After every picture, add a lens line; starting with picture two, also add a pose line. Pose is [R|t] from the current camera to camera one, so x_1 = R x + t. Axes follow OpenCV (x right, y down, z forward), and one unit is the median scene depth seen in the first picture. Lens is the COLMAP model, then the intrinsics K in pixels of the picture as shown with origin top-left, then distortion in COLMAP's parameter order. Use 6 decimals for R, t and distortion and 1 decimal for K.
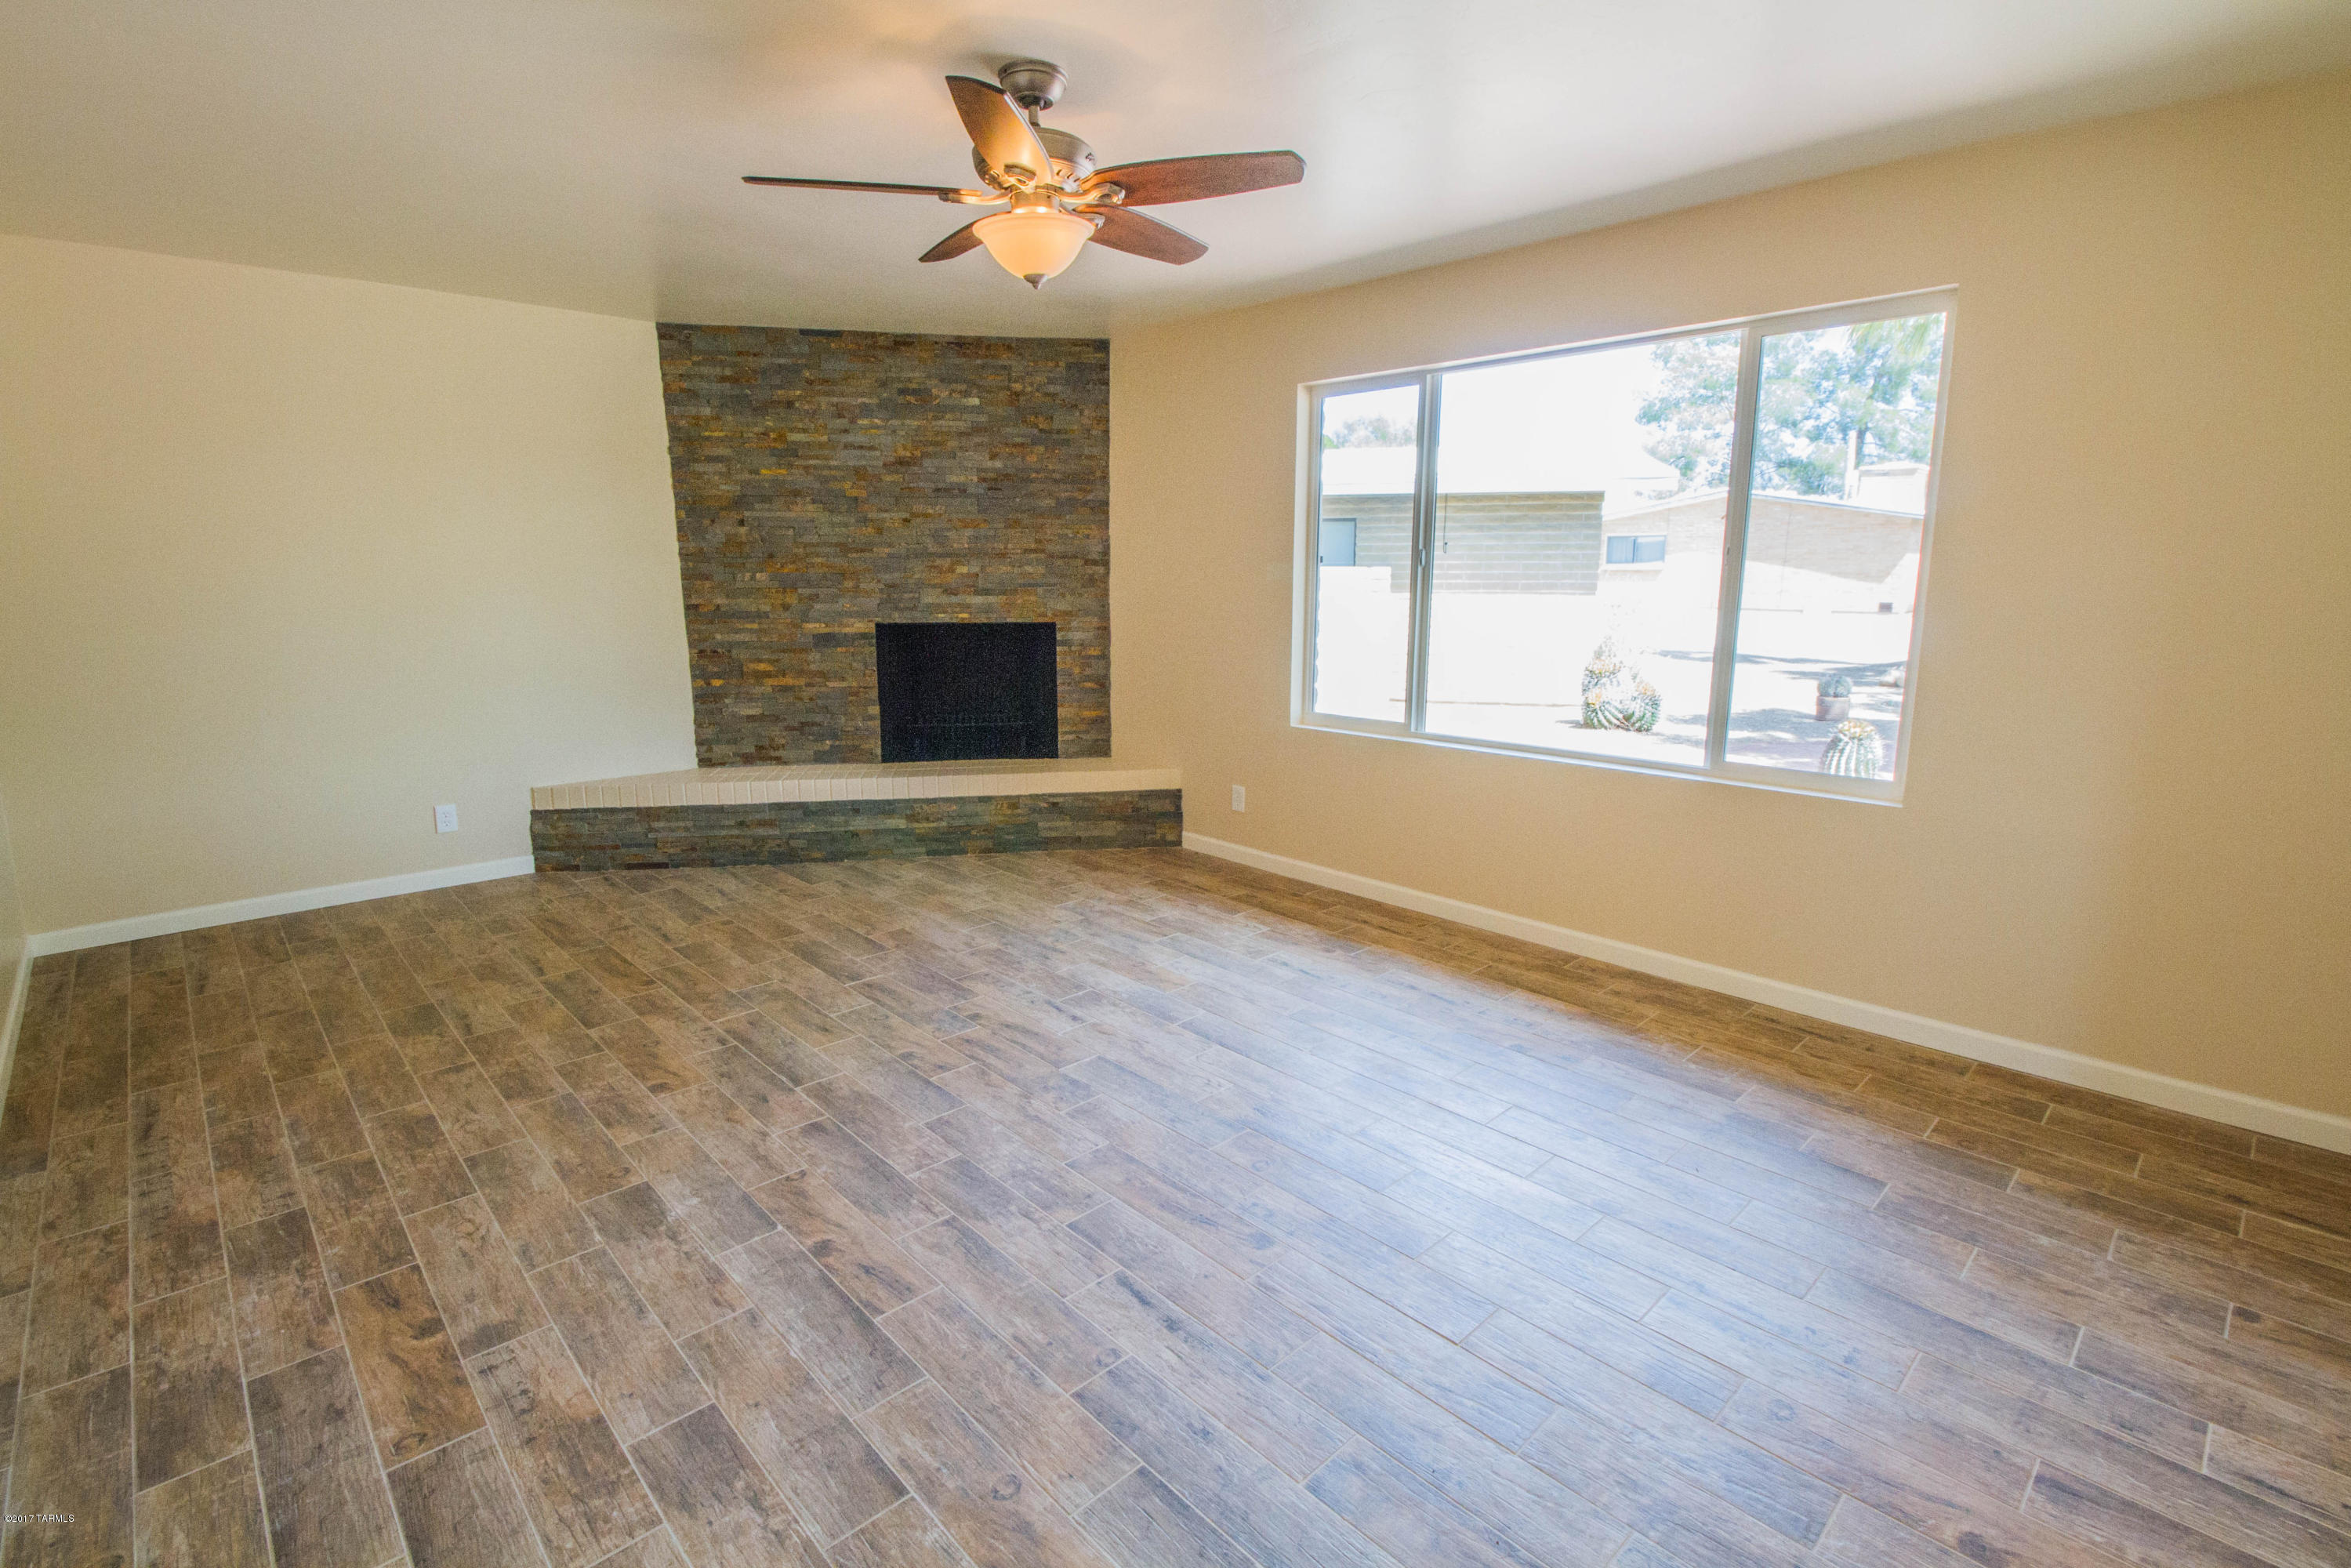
lens RADIAL K [[1099.6, 0, 1218.7], [0, 1099.6, 772.7], [0, 0, 1]] dist [-0.000694, -0.010198]
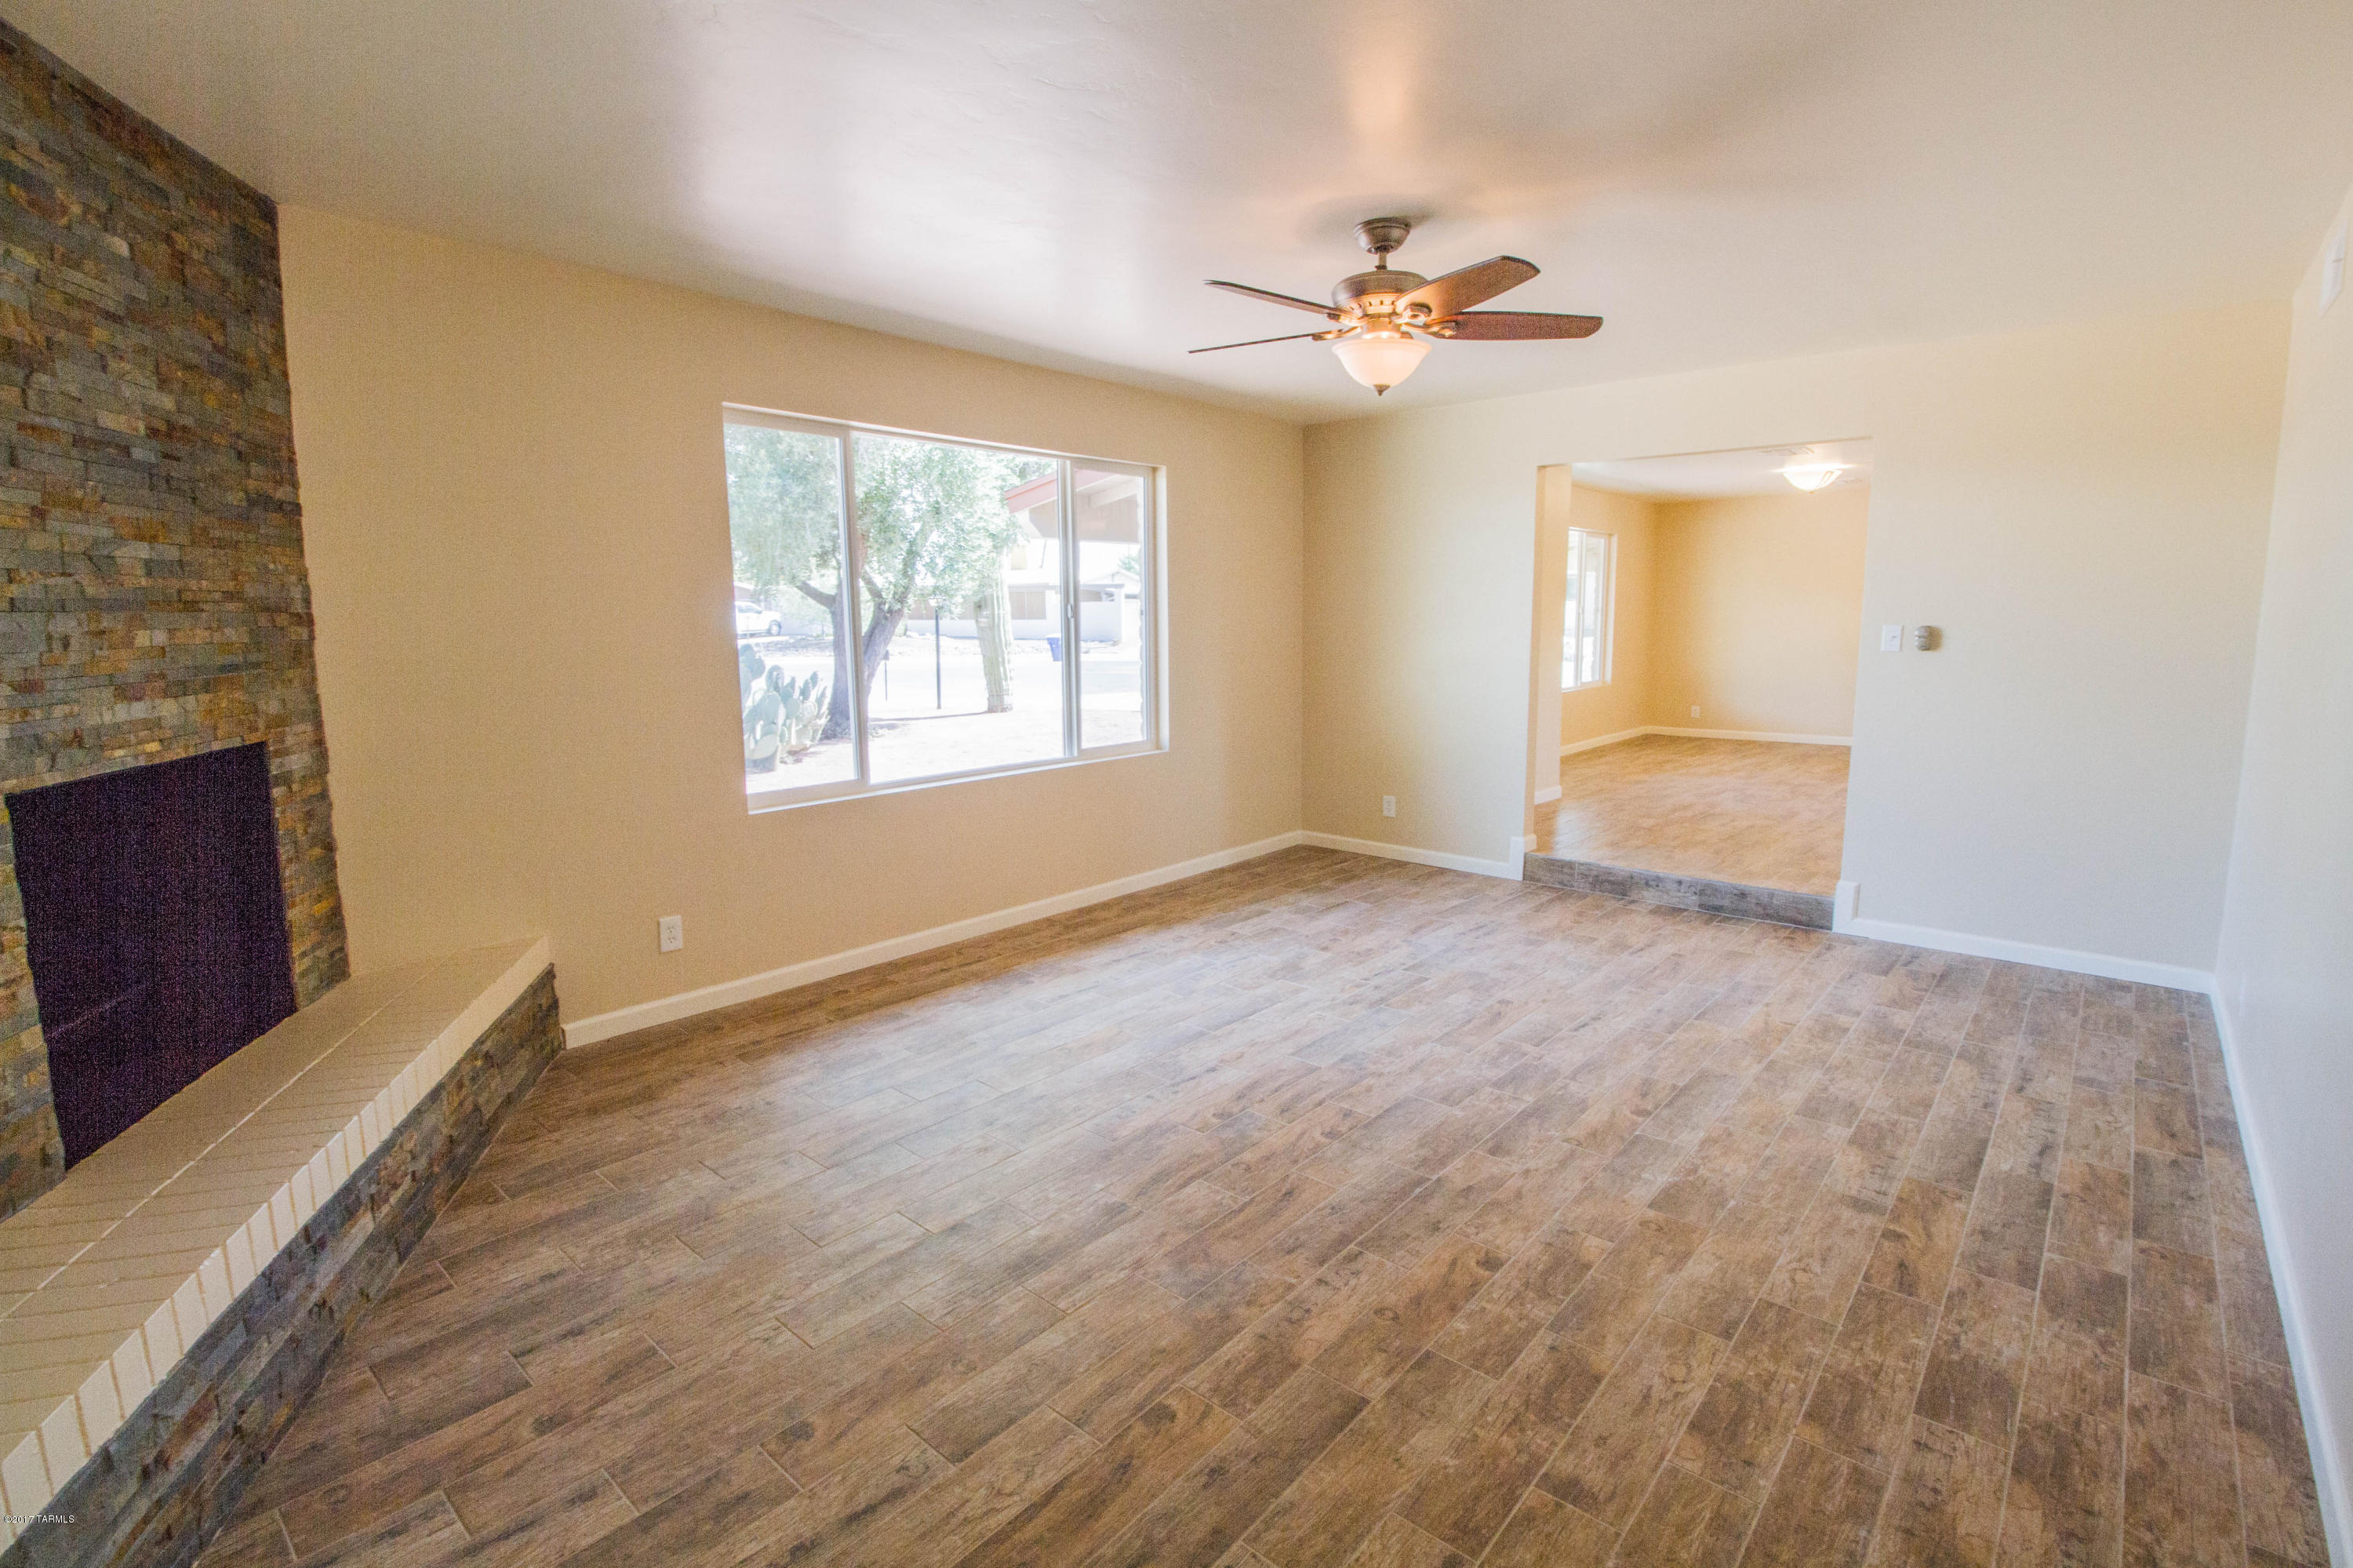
lens RADIAL K [[1056.2, 0, 1169.9], [0, 1056.2, 762.3], [0, 0, 1]] dist [0.003383, -0.011418]
pose [[-0.054975, -0.140864, 0.988501, -1.227025], [0.188807, 0.970672, 0.148824, -0.233520], [-0.980474, 0.194818, -0.026767, 1.193590]]
